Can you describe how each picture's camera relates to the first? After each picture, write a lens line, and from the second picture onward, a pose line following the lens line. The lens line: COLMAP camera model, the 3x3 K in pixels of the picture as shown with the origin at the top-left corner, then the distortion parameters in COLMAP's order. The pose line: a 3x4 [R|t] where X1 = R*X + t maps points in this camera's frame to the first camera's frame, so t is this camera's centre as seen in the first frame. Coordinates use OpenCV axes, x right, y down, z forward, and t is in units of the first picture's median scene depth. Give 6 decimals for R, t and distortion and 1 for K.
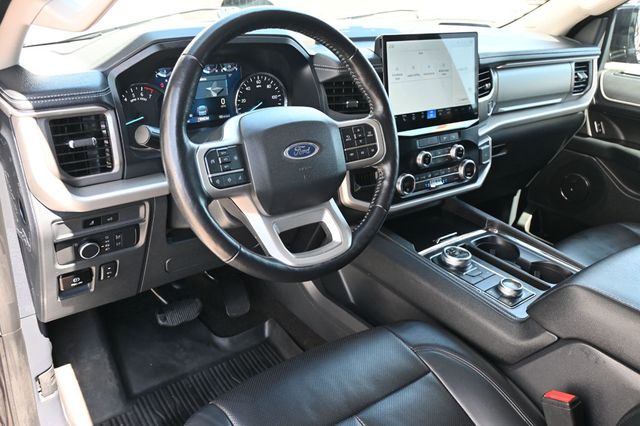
lens RADIAL K [[531.0, 0, 320.0], [0, 531.0, 213.0], [0, 0, 1]] dist [0.008857, 0.006110]
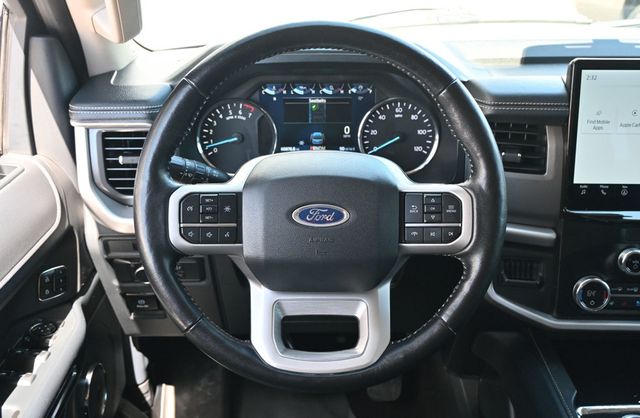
lens RADIAL K [[651.5, 0, 320.0], [0, 651.5, 209.0], [0, 0, 1]] dist [0.004370, 0.013566]
pose [[0.807666, 0.190861, -0.557895, 0.354262], [-0.216131, 0.976137, 0.021052, -0.110782], [0.548600, 0.103576, 0.829644, 0.196886]]
